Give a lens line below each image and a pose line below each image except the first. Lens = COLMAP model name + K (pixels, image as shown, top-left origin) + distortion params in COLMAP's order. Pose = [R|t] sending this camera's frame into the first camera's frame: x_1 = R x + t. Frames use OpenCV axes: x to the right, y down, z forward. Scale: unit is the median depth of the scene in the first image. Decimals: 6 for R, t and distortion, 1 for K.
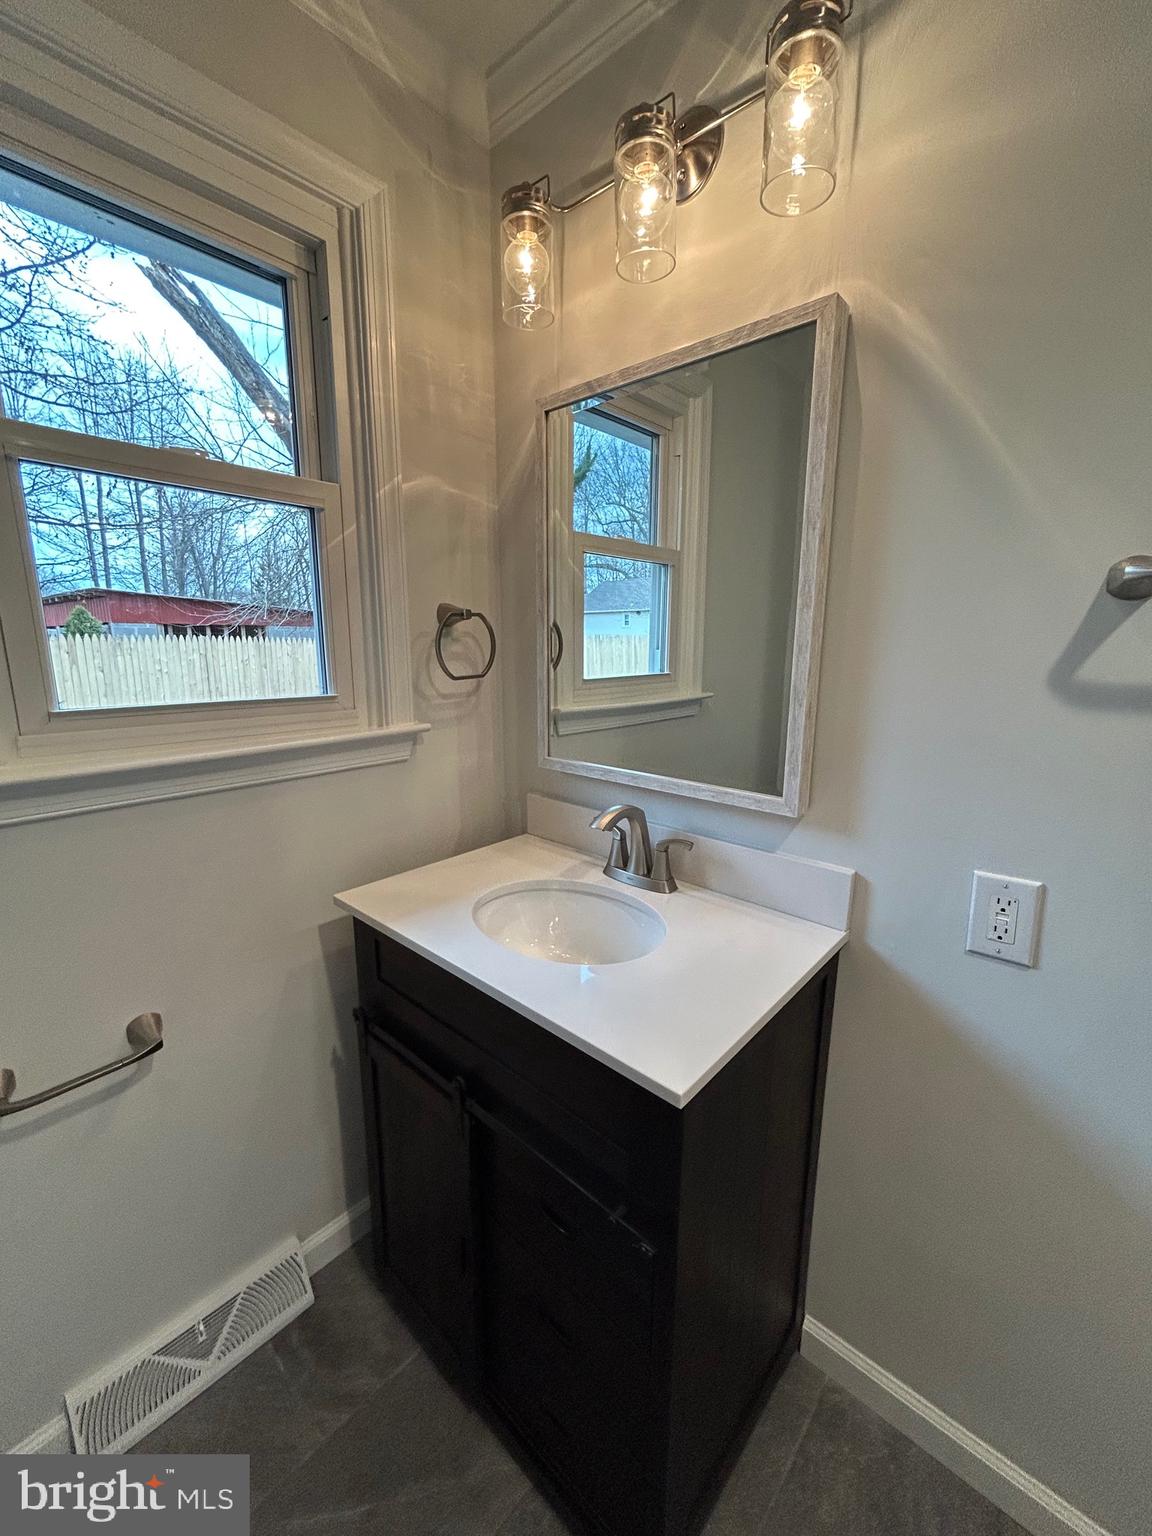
lens RADIAL K [[613.8, 0, 581.7], [0, 613.8, 766.7], [0, 0, 1]] dist [-0.007636, -0.000012]
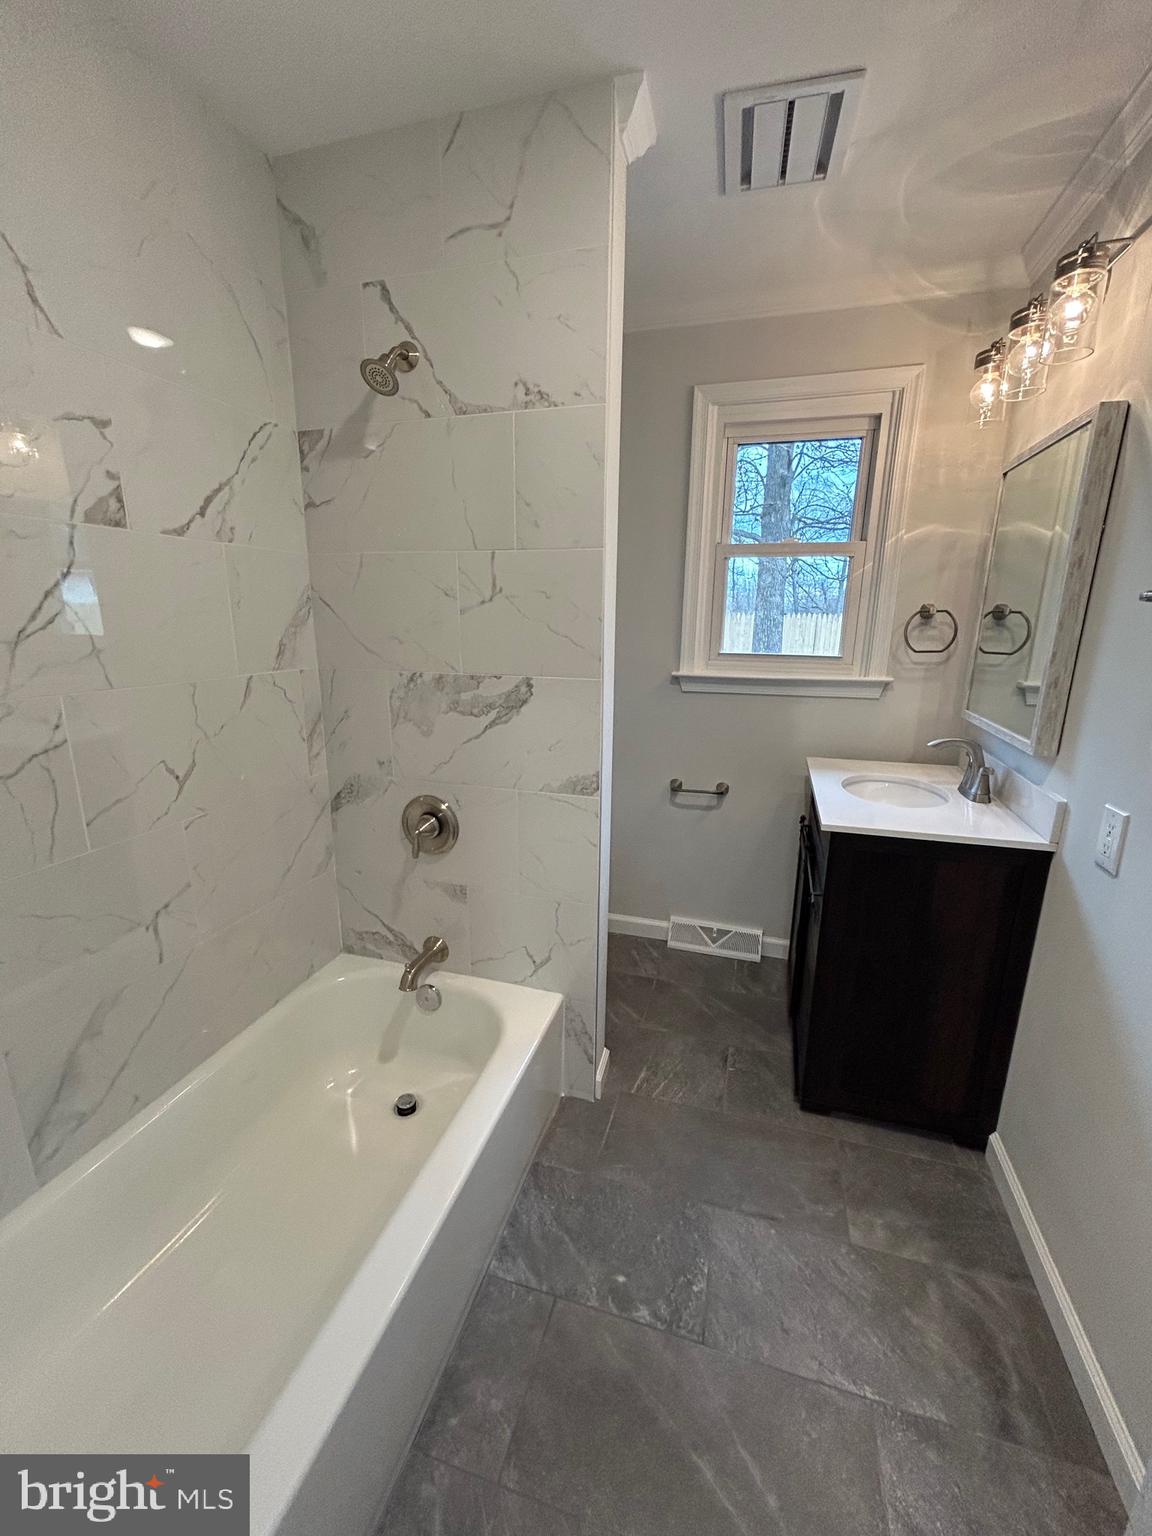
lens RADIAL K [[613.8, 0, 581.7], [0, 613.8, 766.7], [0, 0, 1]] dist [-0.007636, -0.000012]
pose [[0.419857, 0.223290, -0.879694, 1.000021], [-0.194001, 0.968941, 0.153351, 0.079681], [0.886613, 0.106276, 0.450136, -0.511576]]
